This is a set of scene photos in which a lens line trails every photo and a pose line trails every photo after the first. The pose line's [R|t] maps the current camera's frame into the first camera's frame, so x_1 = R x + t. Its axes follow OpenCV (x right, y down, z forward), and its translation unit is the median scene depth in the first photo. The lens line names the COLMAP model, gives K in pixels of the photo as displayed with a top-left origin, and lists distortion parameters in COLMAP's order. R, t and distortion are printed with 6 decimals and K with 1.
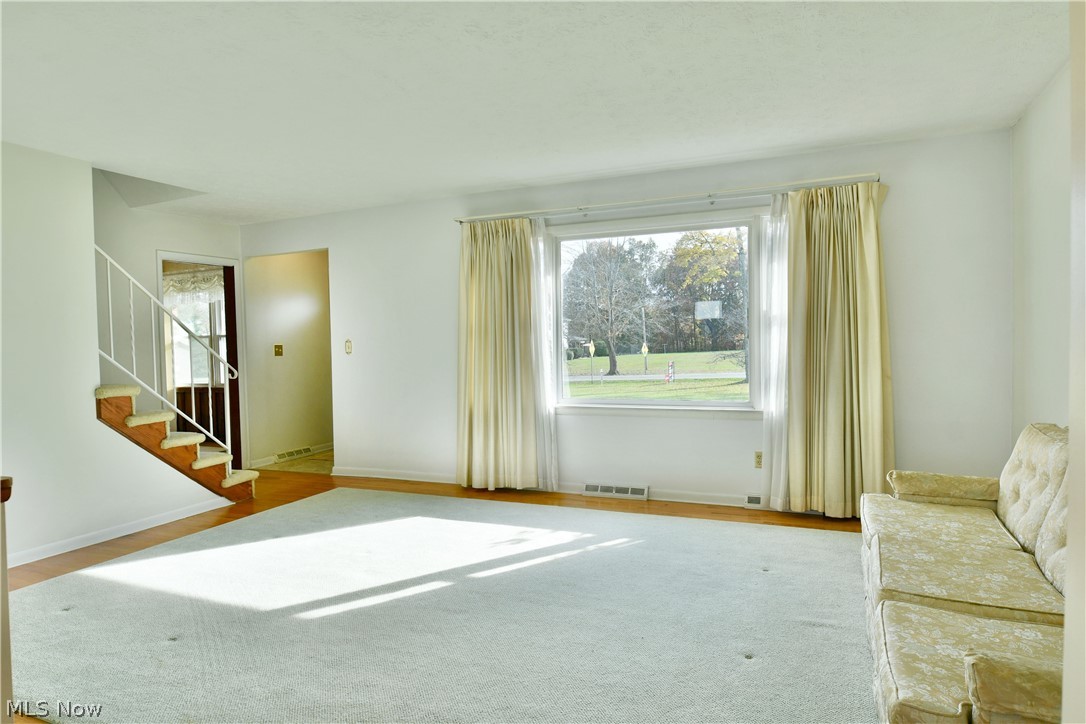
lens RADIAL K [[680.5, 0, 534.0], [0, 680.5, 366.7], [0, 0, 1]] dist [-0.007666, -0.001411]
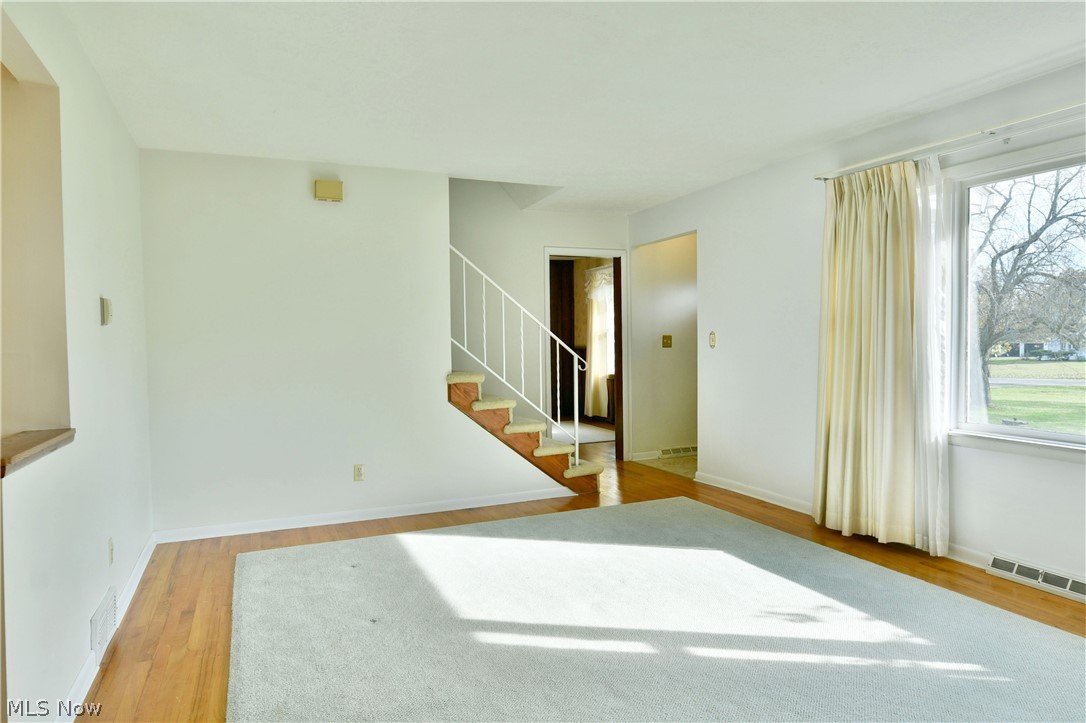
lens RADIAL K [[680.5, 0, 534.0], [0, 680.5, 366.2], [0, 0, 1]] dist [-0.007666, -0.001411]
pose [[0.729465, 0.041305, -0.682770, 0.195065], [-0.029813, 0.999146, 0.028593, -0.015552], [0.683369, -0.000503, 0.730073, 0.229169]]
